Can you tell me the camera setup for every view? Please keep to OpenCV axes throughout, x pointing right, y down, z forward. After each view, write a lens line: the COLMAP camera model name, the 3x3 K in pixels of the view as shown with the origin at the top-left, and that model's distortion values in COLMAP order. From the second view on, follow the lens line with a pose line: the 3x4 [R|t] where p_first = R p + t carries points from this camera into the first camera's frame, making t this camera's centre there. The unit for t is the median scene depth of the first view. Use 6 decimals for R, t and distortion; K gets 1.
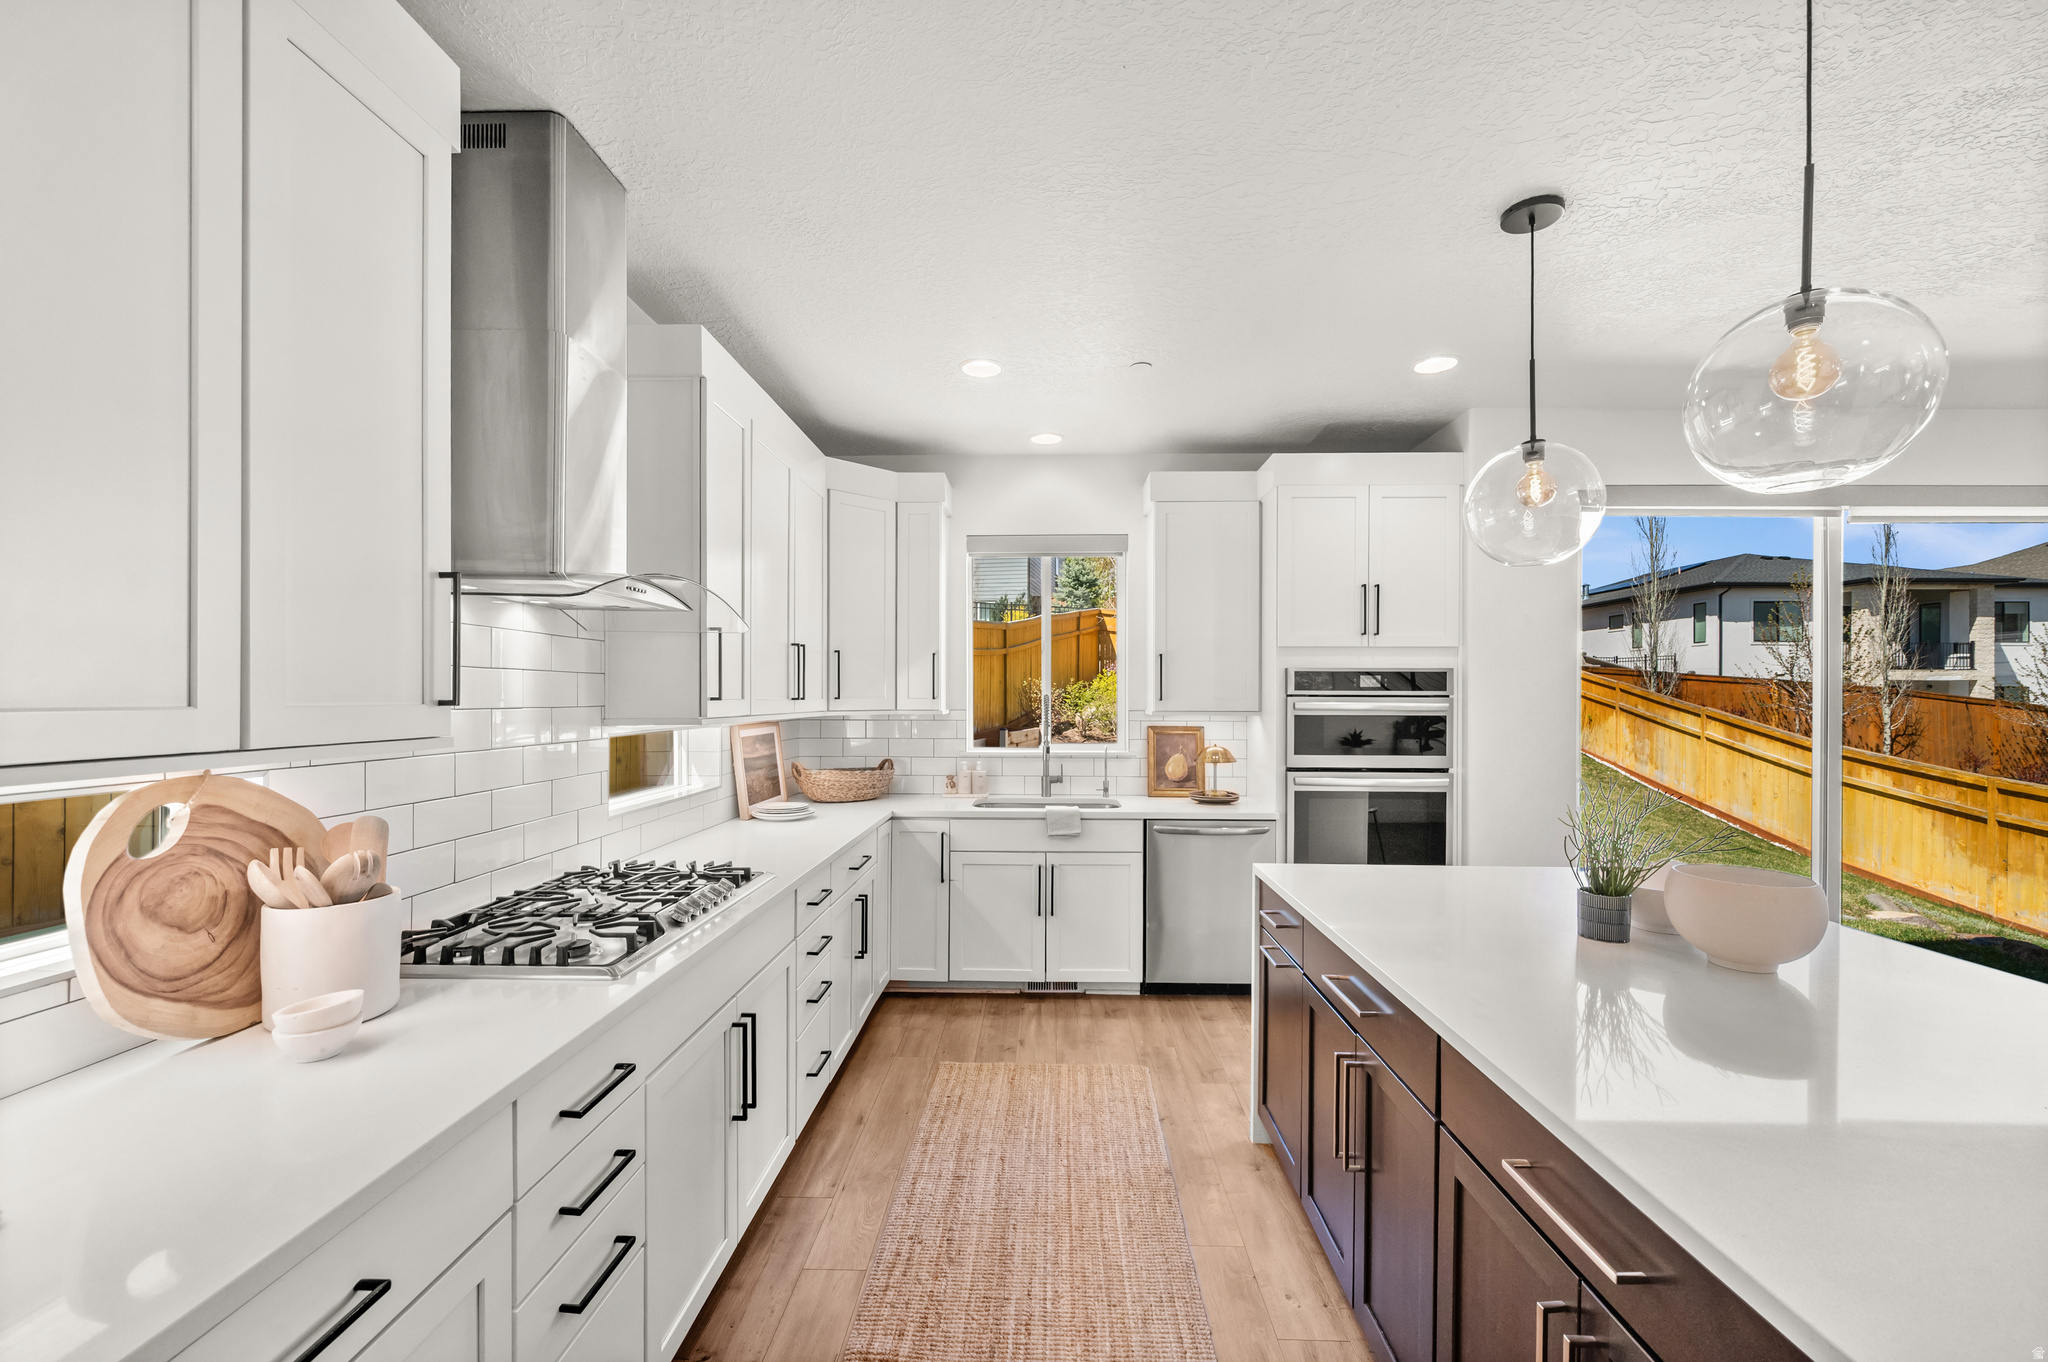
lens RADIAL K [[832.6, 0, 1027.5], [0, 832.6, 691.8], [0, 0, 1]] dist [-0.003875, -0.000850]
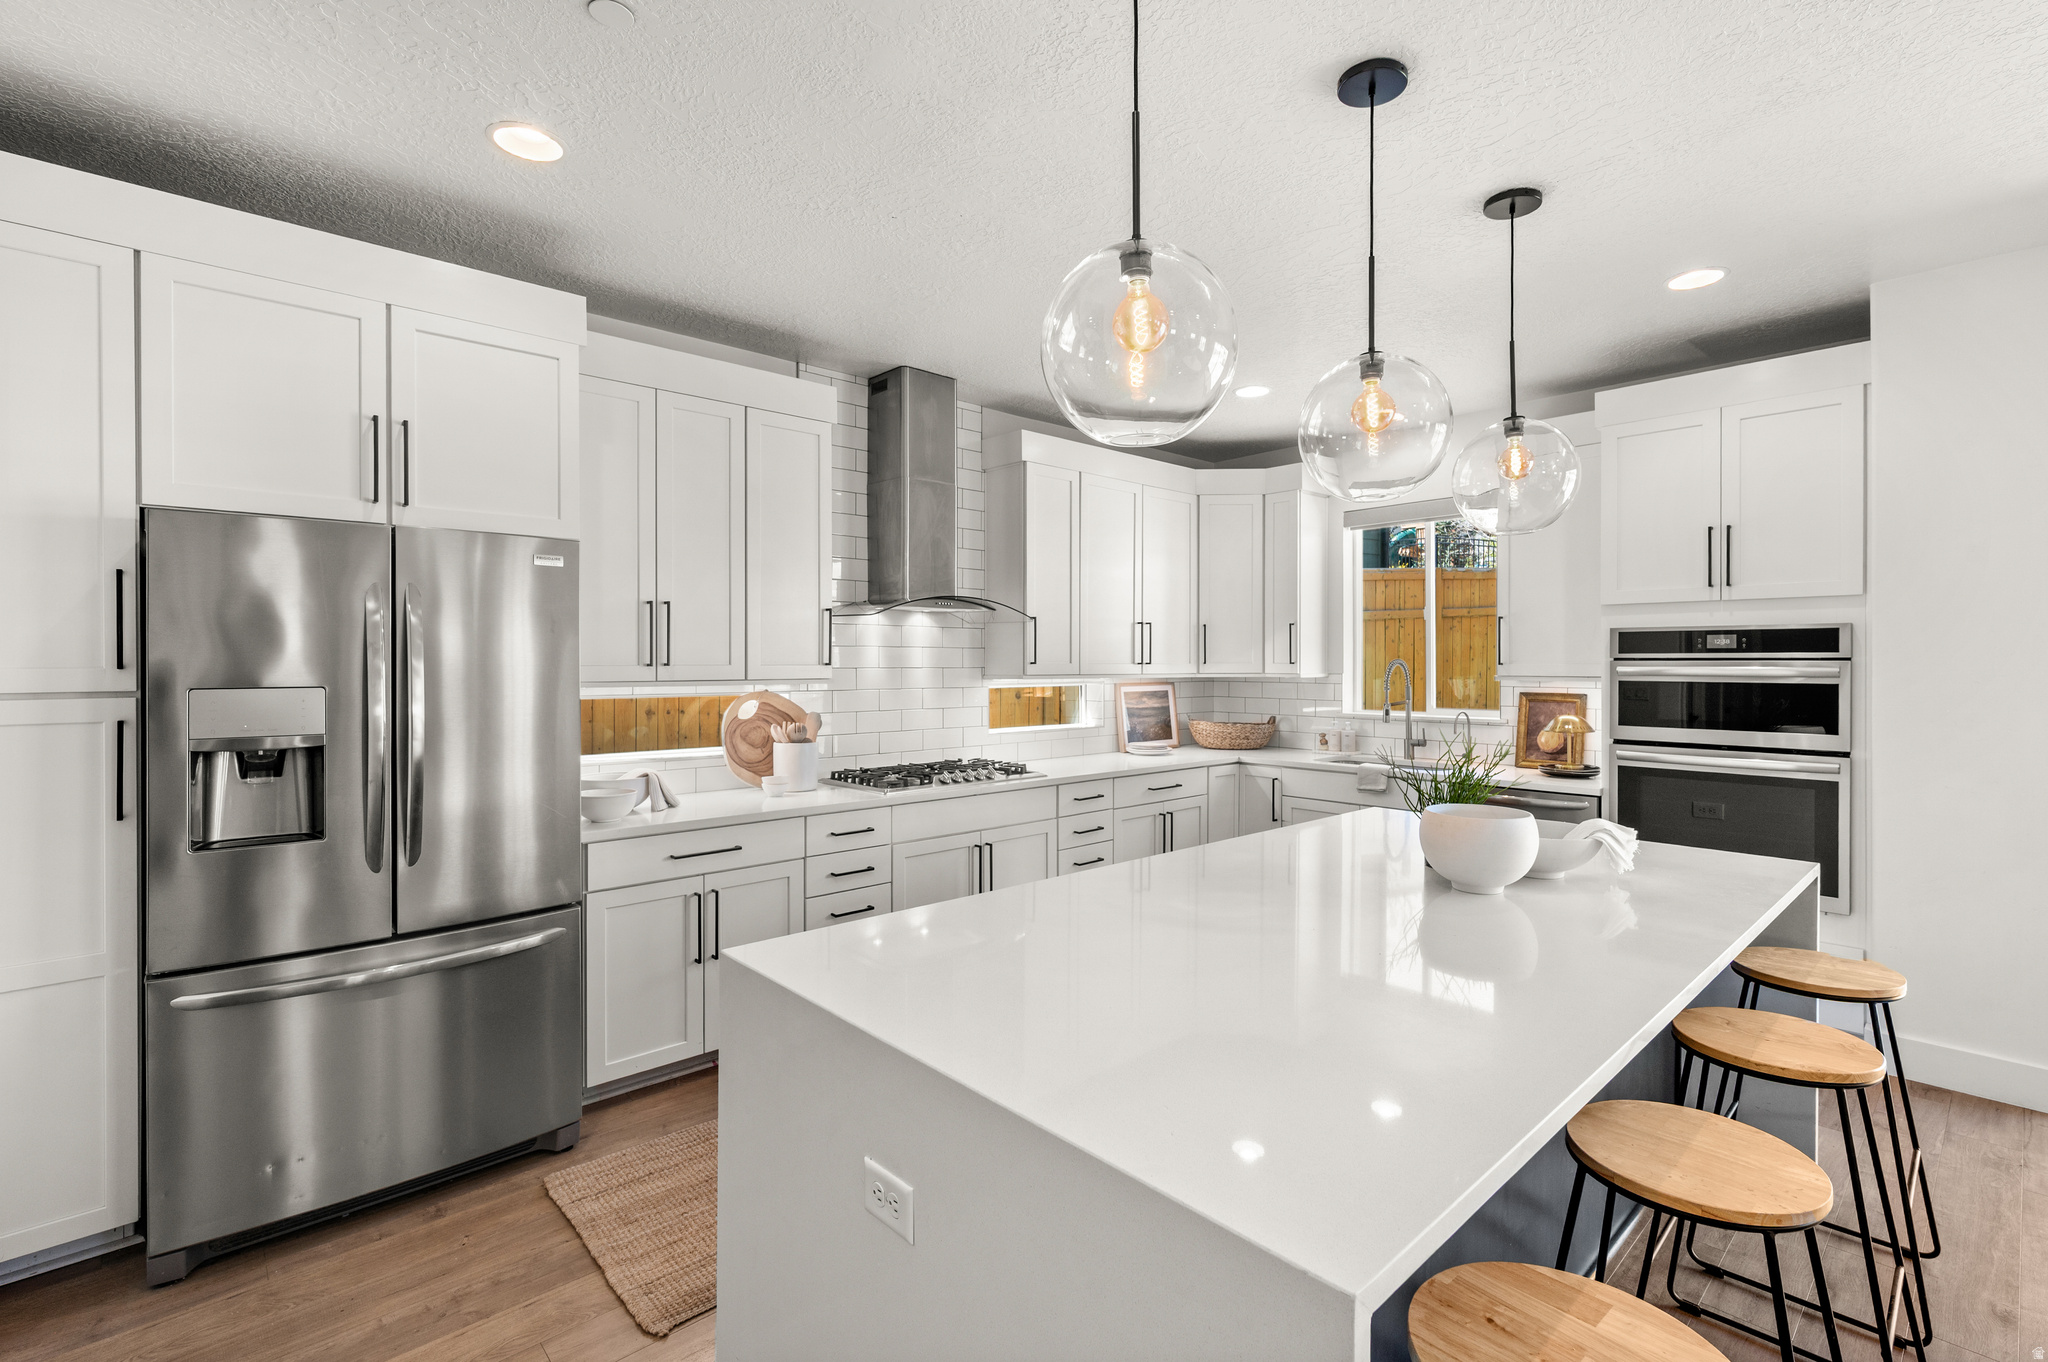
lens RADIAL K [[956.0, 0, 1027.8], [0, 956.0, 669.8], [0, 0, 1]] dist [0.001853, 0.000368]
pose [[0.686378, 0.003360, -0.727237, 0.633962], [0.005467, 0.999937, 0.009780, 0.002477], [0.727224, -0.010688, 0.686317, -0.169432]]
